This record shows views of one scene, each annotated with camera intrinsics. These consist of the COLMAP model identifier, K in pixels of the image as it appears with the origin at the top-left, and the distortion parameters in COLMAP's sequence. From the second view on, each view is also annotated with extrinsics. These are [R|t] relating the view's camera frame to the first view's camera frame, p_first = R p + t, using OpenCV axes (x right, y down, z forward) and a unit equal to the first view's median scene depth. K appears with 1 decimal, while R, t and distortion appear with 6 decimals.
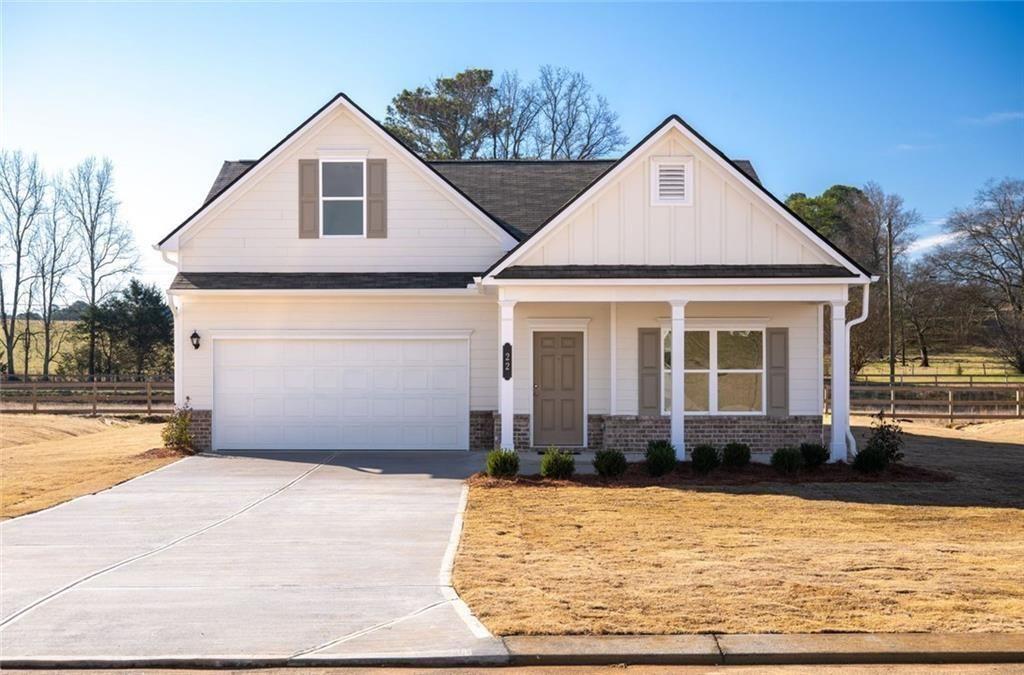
lens RADIAL K [[1367.4, 0, 512.0], [0, 1367.4, 342.6], [0, 0, 1]] dist [-0.005836, 0.000000]
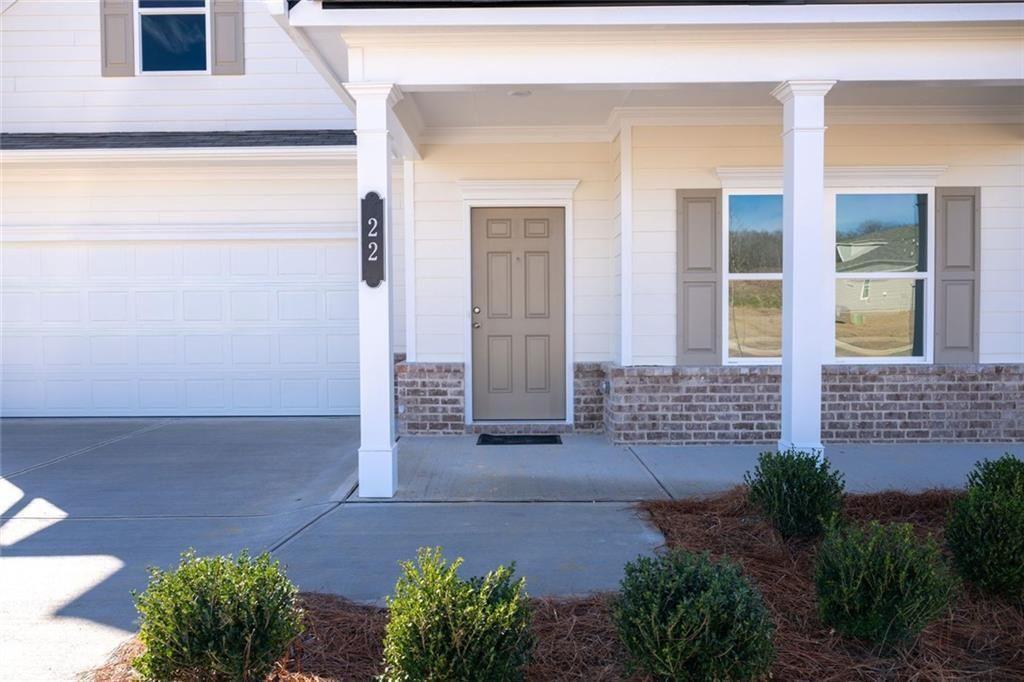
lens RADIAL K [[754.8, 0, 513.5], [0, 754.8, 338.8], [0, 0, 1]] dist [-0.013472, -0.000377]
pose [[0.999881, -0.006325, -0.014041, 0.036282], [0.006983, 0.998857, 0.047287, 0.029425], [0.013725, -0.047379, 0.998783, 0.711420]]
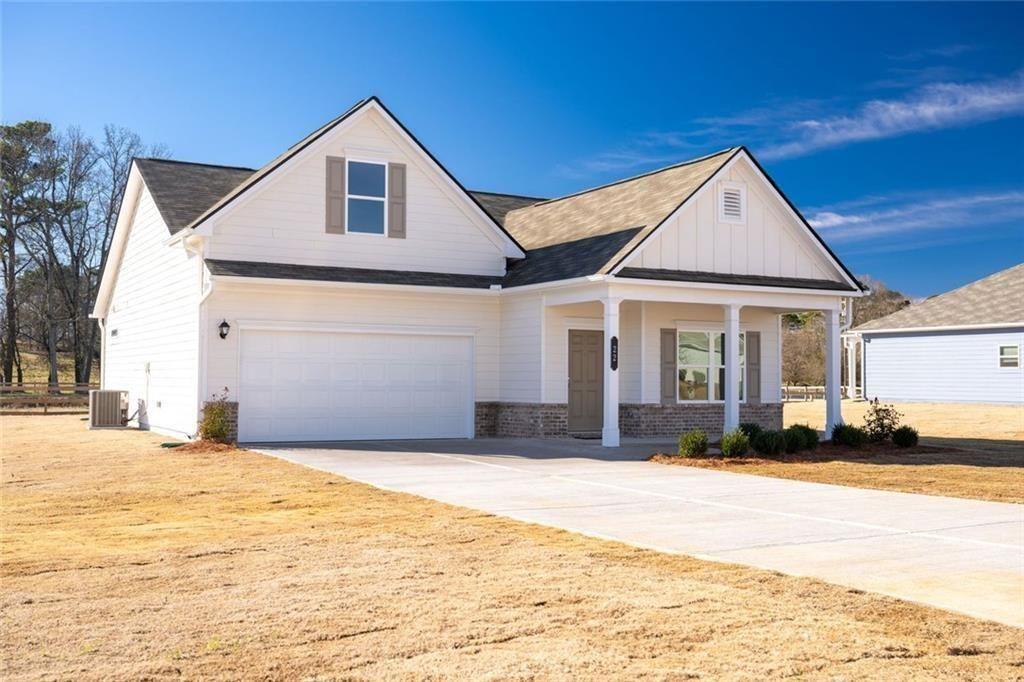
lens RADIAL K [[1022.7, 0, 512.7], [0, 1022.7, 339.3], [0, 0, 1]] dist [0.002020, 0.000000]
pose [[0.885420, 0.025296, 0.464103, -0.414501], [-0.013830, 0.999510, -0.028093, 0.024257], [-0.464587, 0.018456, 0.885335, 0.283856]]
